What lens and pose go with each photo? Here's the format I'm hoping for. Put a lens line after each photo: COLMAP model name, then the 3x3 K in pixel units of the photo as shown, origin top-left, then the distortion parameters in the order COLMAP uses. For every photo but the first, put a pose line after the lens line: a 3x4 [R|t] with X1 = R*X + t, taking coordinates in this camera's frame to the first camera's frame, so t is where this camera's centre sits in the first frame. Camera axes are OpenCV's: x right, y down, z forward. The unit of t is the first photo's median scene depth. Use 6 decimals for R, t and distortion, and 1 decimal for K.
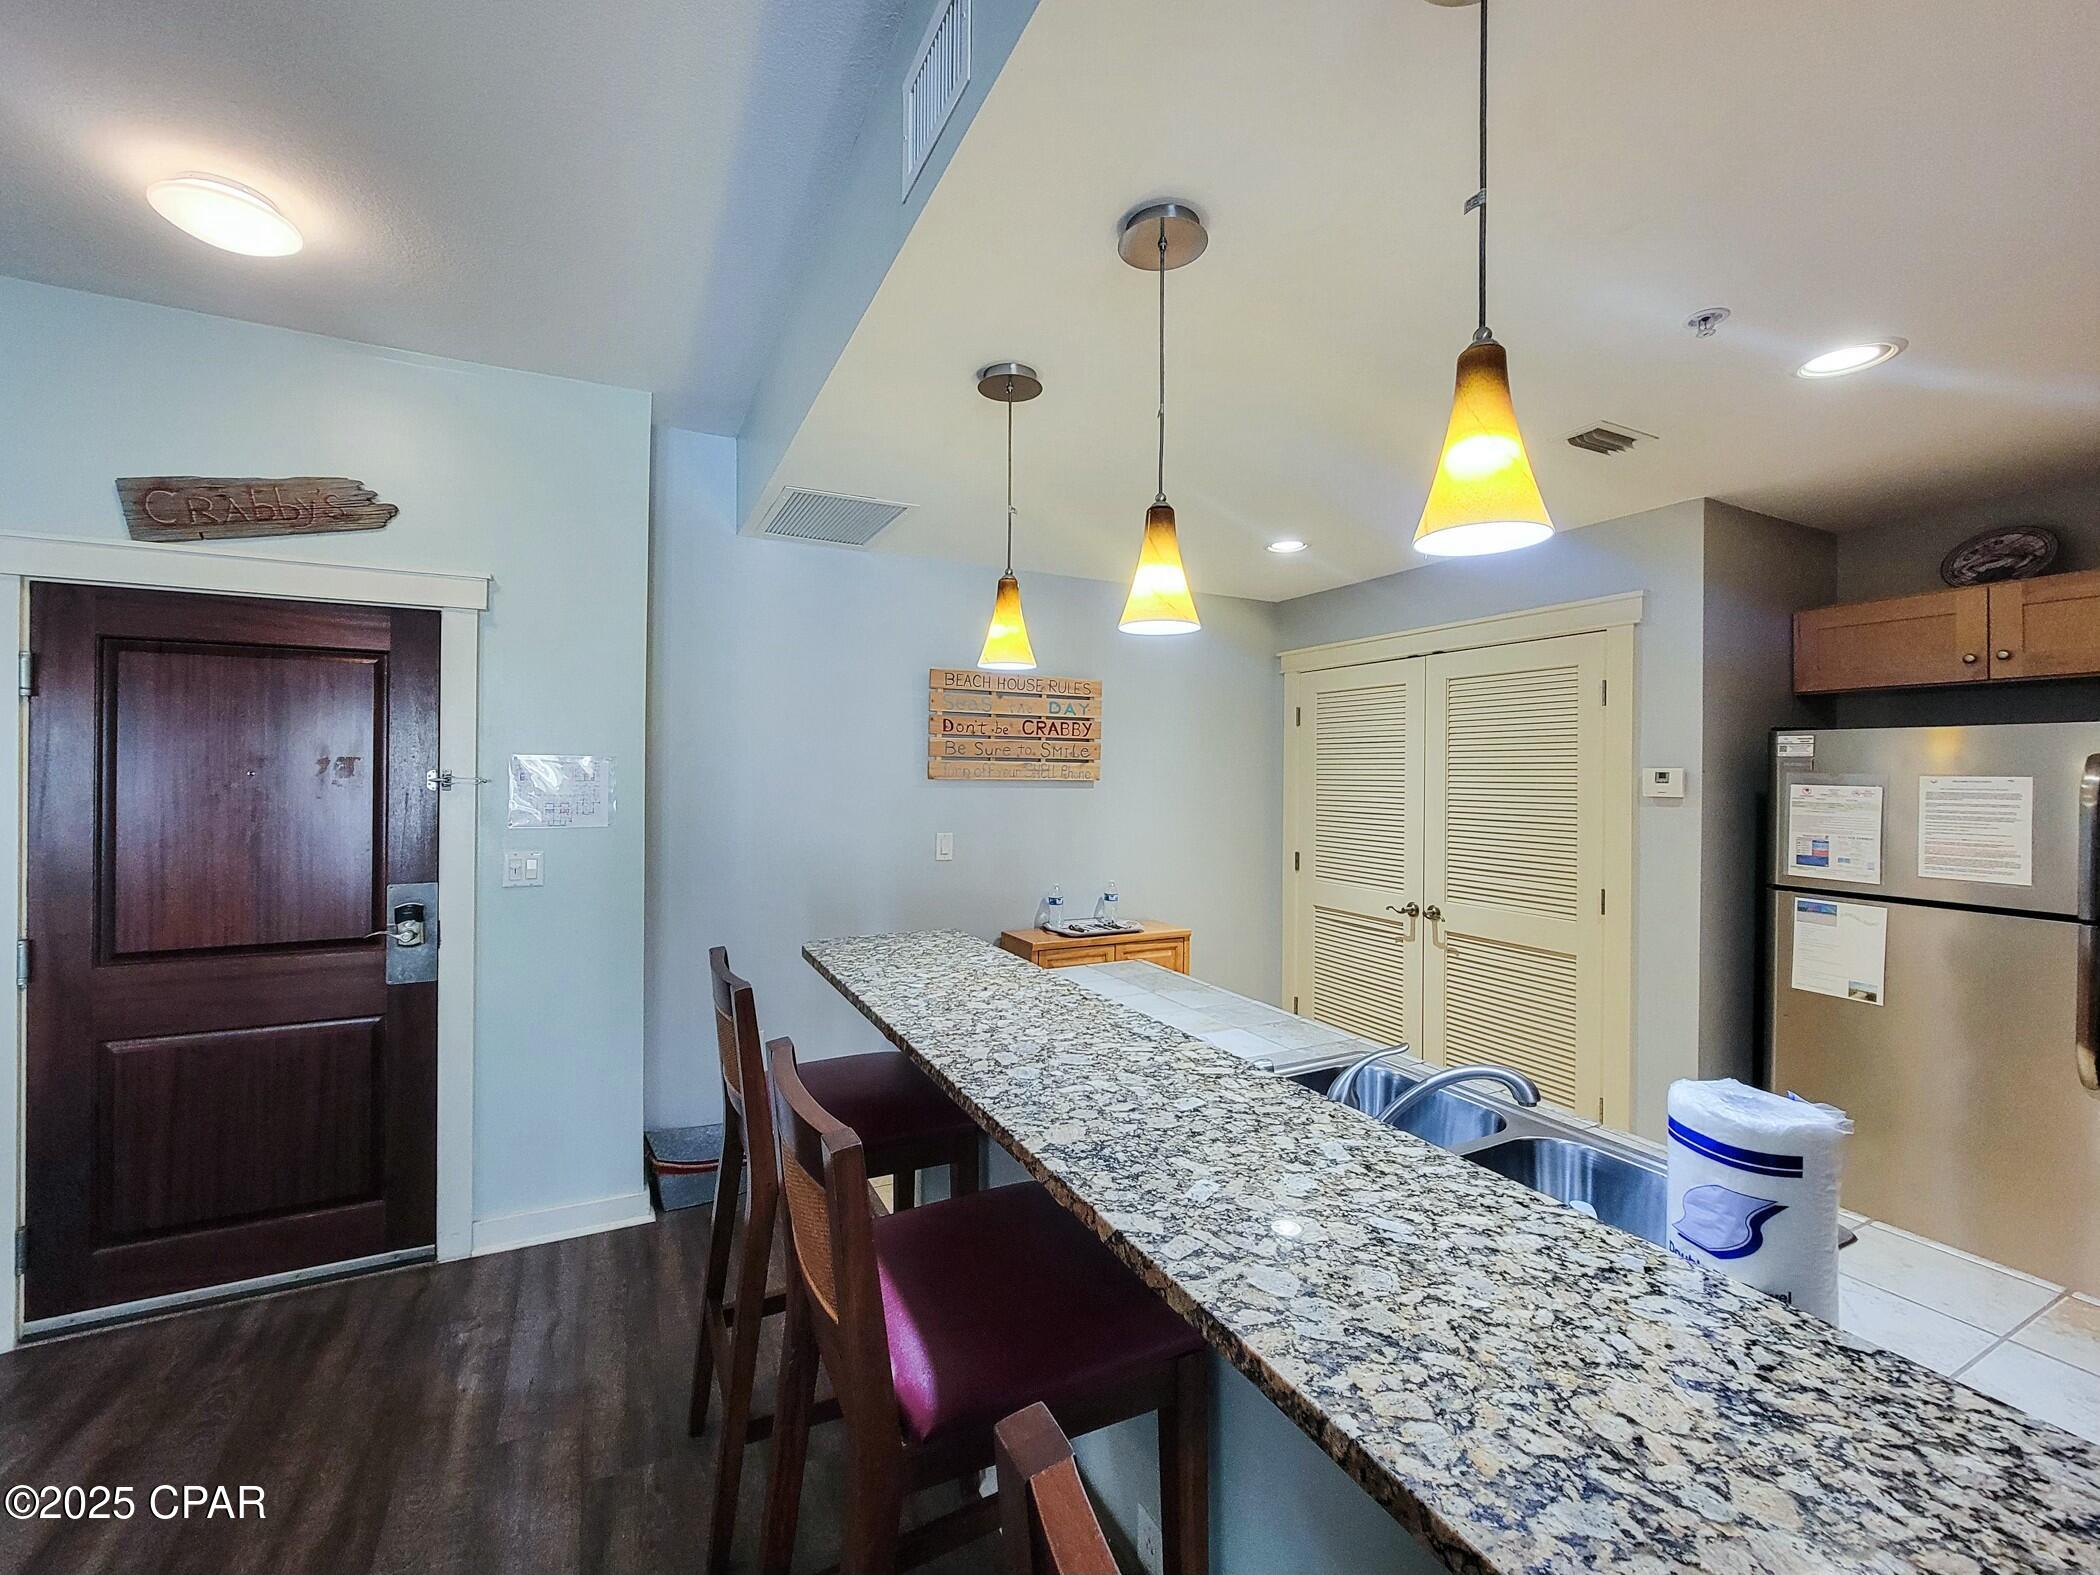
lens RADIAL K [[873.6, 0, 1040.3], [0, 873.6, 776.0], [0, 0, 1]] dist [-0.004995, 0.002455]
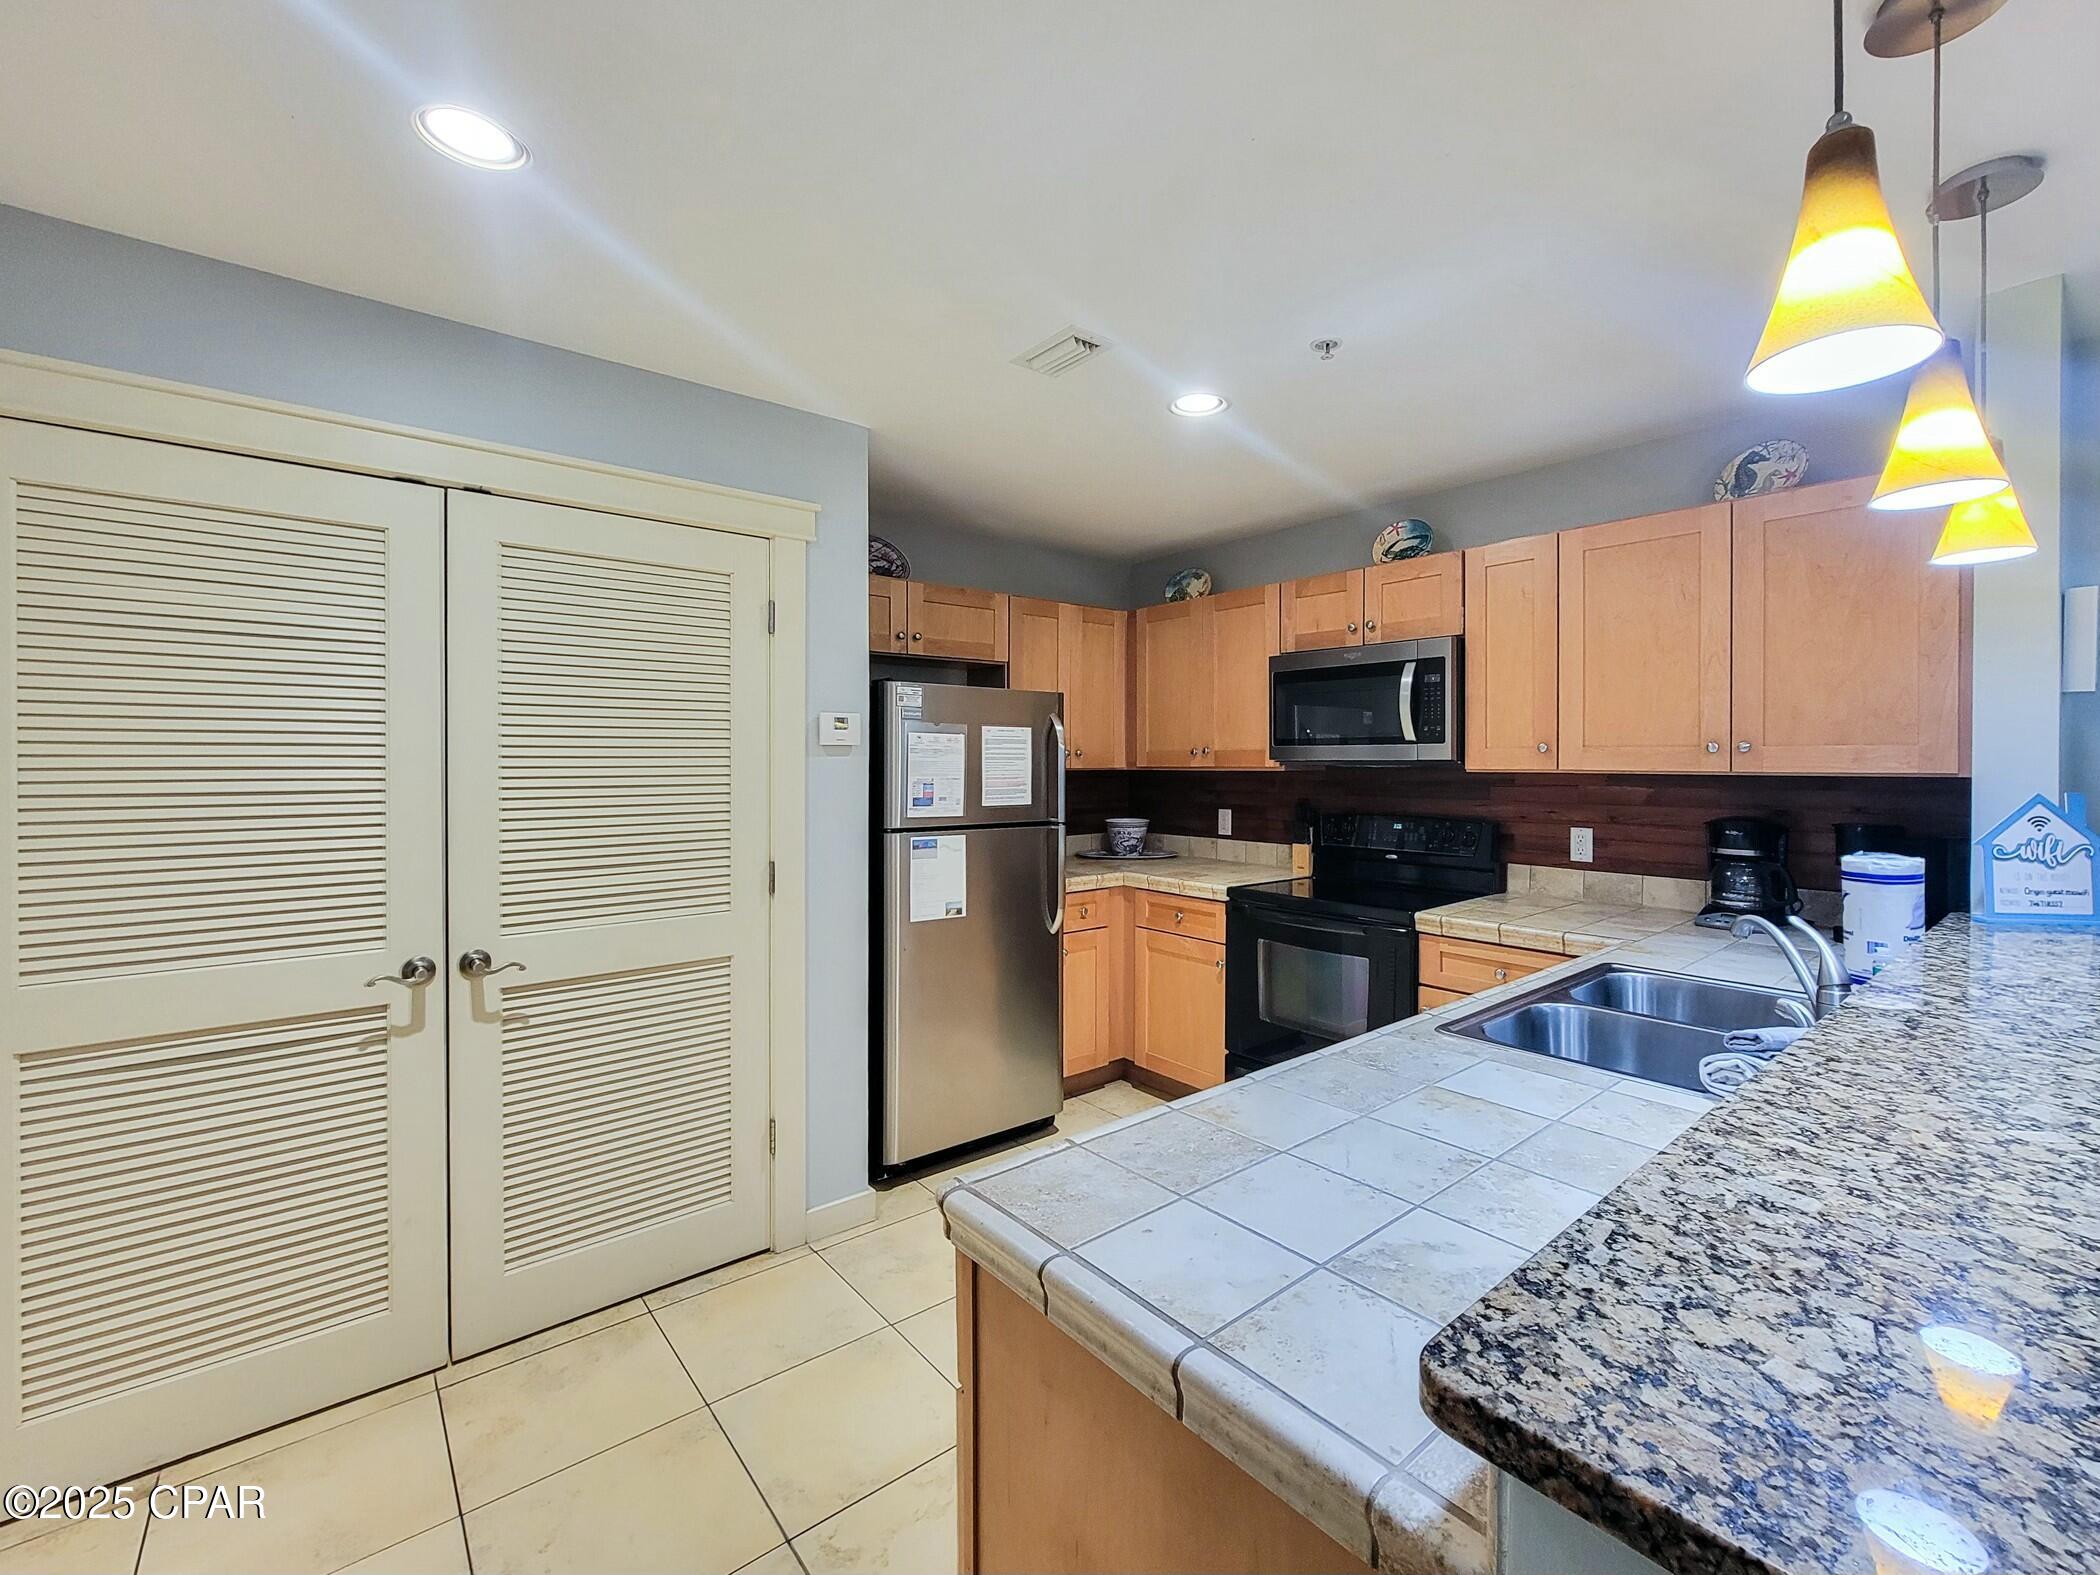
lens RADIAL K [[916.8, 0, 1072.4], [0, 916.8, 752.0], [0, 0, 1]] dist [-0.001634, -0.000027]
pose [[-0.236191, 0.001088, 0.971706, -0.276743], [0.001230, 0.999999, -0.000821, 0.035466], [-0.971706, 0.001001, -0.236192, 1.078903]]
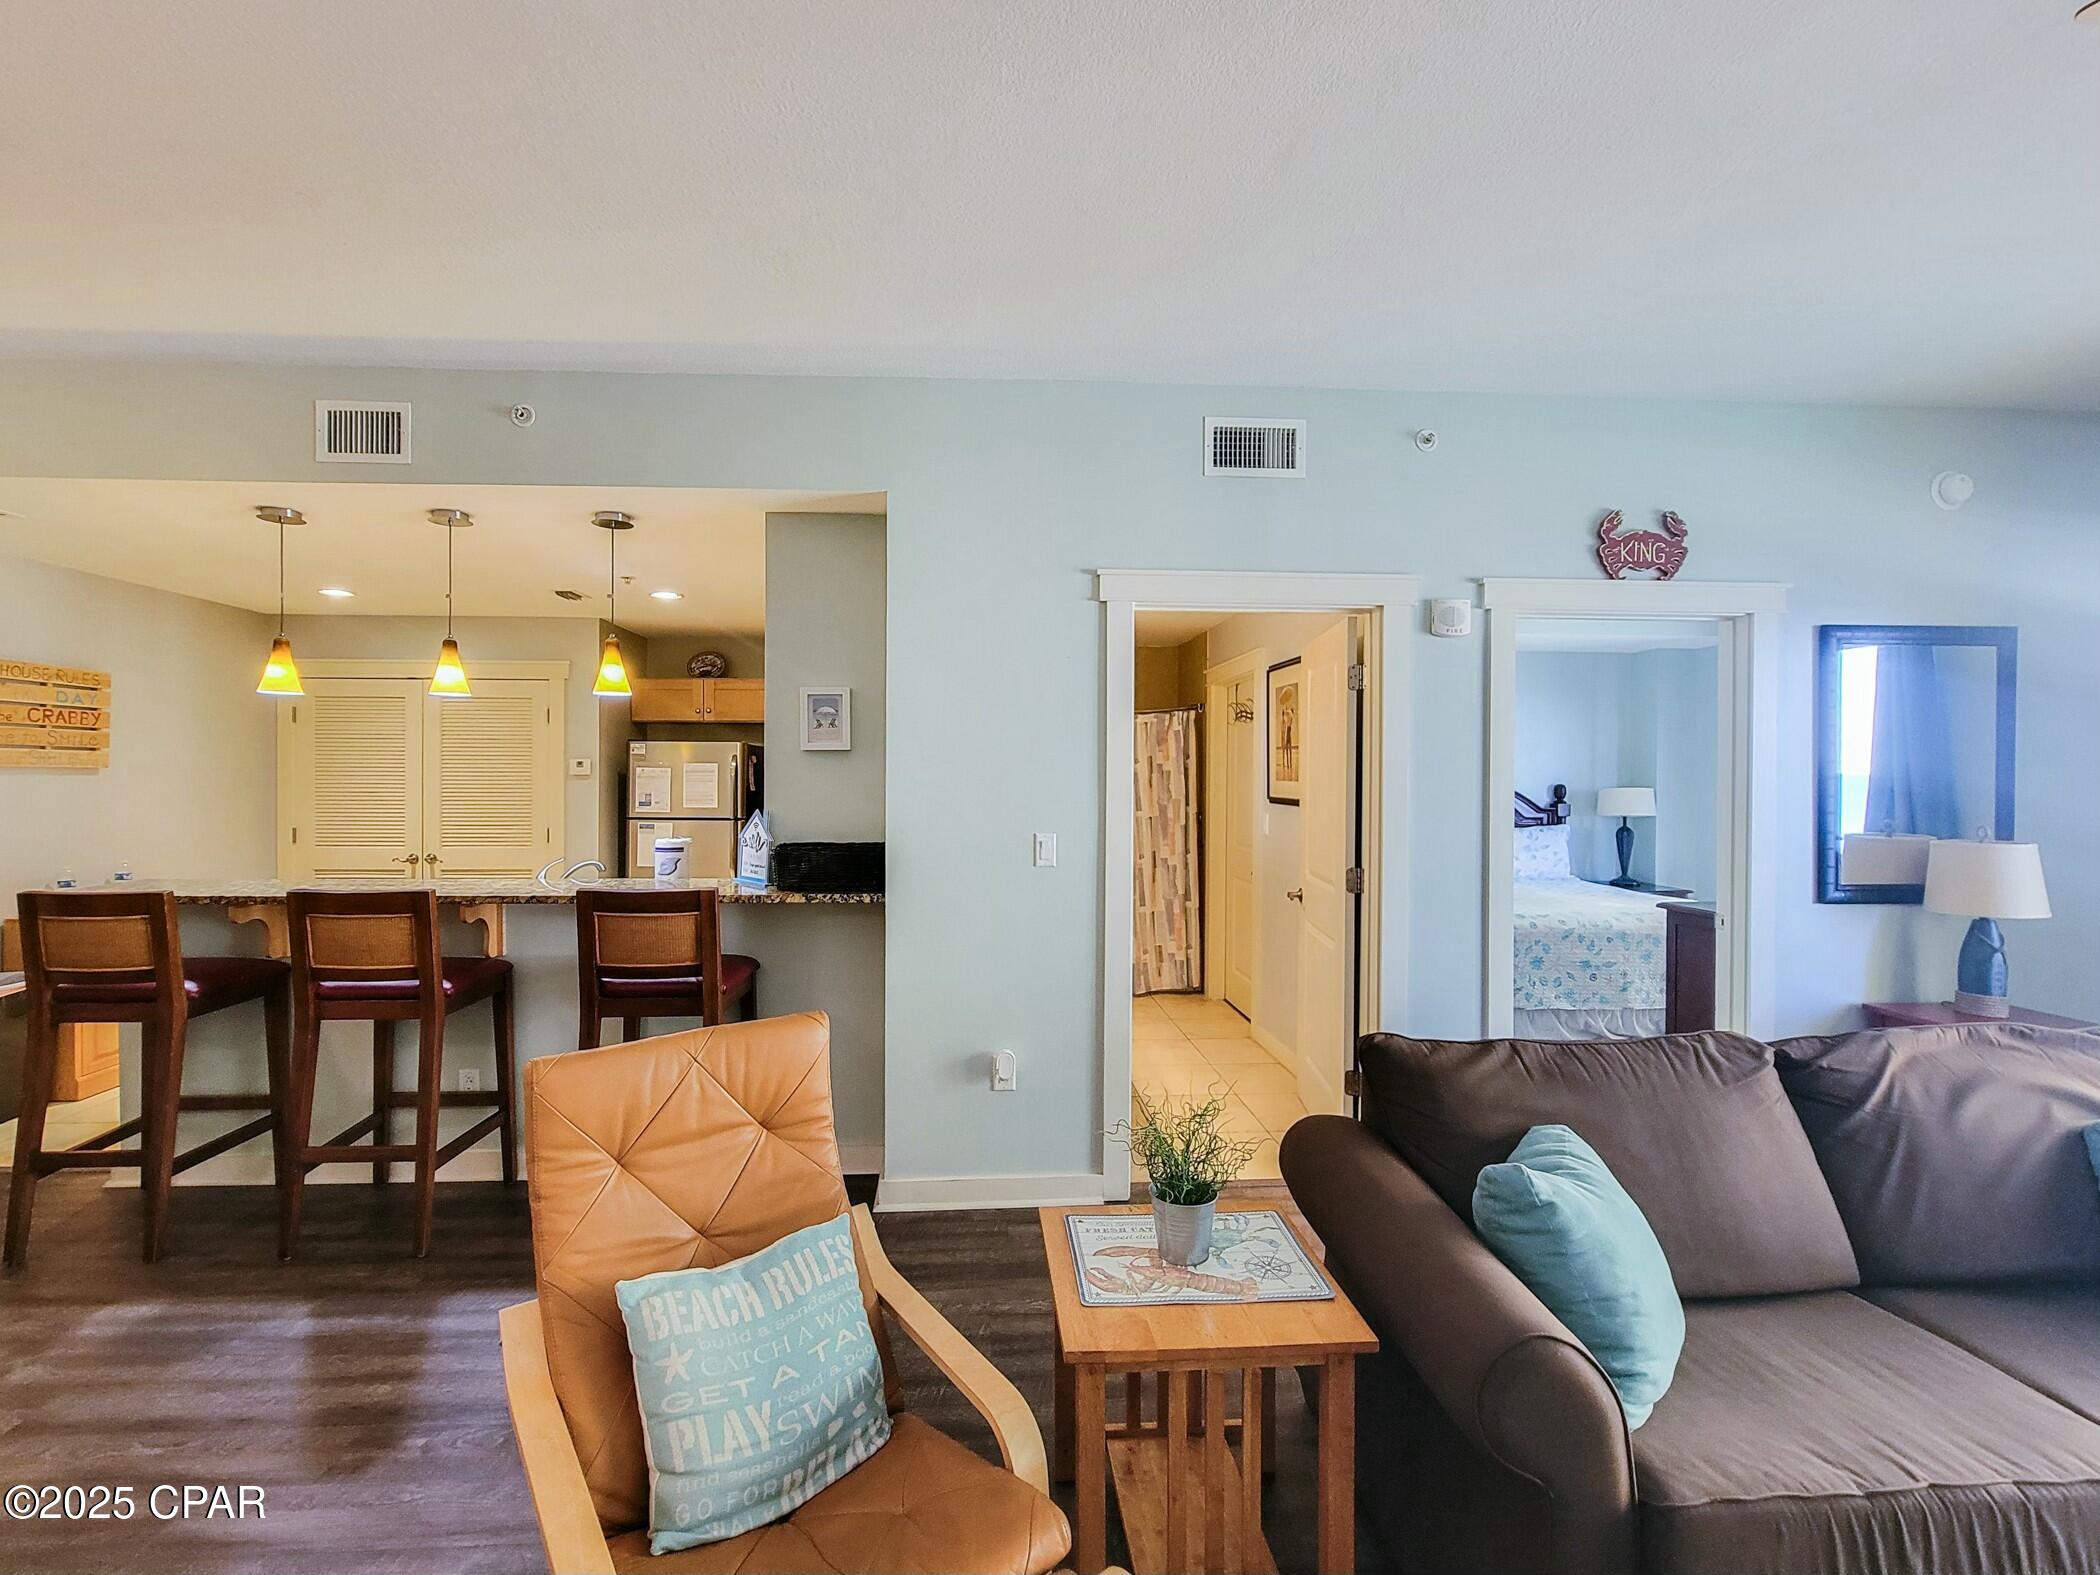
lens RADIAL K [[937.5, 0, 1011.5], [0, 937.5, 776.5], [0, 0, 1]] dist [-0.008680, -0.000007]
pose [[0.395744, -0.010577, 0.918300, -0.823565], [0.001160, 0.999939, 0.011017, 0.007434], [-0.918360, -0.003295, 0.395732, -0.691500]]
